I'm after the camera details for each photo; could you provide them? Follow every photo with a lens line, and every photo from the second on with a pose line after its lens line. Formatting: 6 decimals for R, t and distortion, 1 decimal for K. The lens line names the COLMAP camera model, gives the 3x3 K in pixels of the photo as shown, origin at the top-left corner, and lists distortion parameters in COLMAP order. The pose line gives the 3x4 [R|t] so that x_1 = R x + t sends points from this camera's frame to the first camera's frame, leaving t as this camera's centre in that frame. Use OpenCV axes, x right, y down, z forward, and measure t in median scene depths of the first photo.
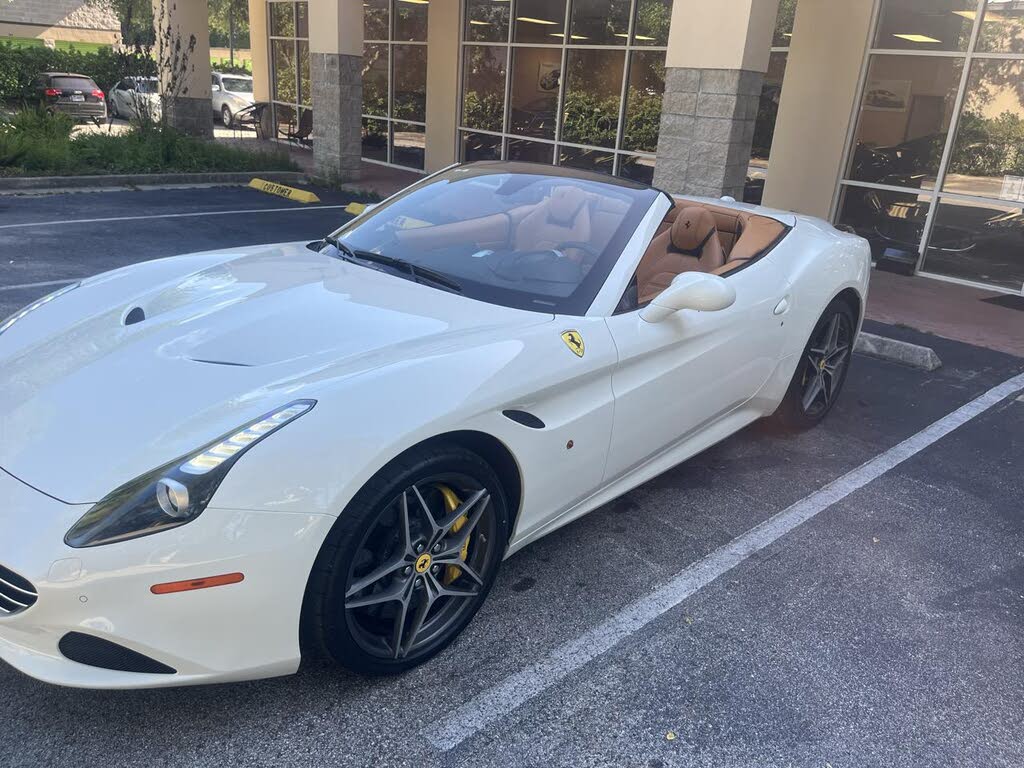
lens RADIAL K [[789.3, 0, 517.6], [0, 789.3, 381.6], [0, 0, 1]] dist [0.069146, -0.101119]
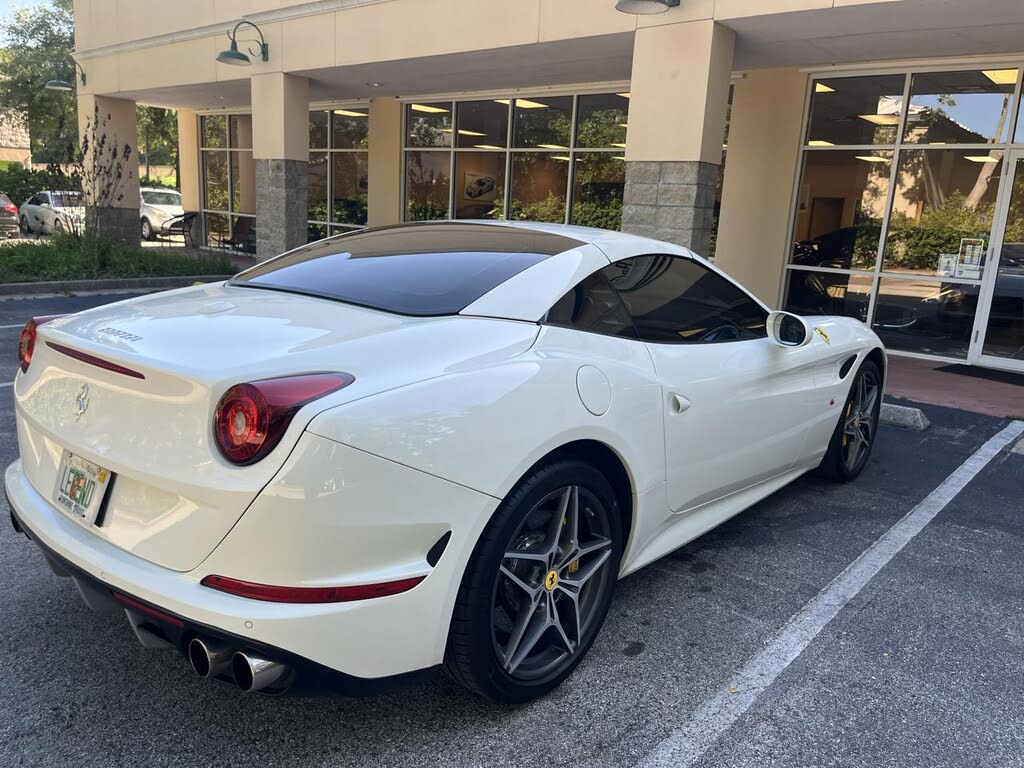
lens RADIAL K [[789.3, 0, 516.1], [0, 789.3, 391.3], [0, 0, 1]] dist [0.069146, -0.101119]
pose [[0.993442, -0.039985, 0.107117, -0.170141], [0.052642, 0.991609, -0.118067, 0.046111], [-0.101497, 0.122931, 0.987211, 0.041420]]
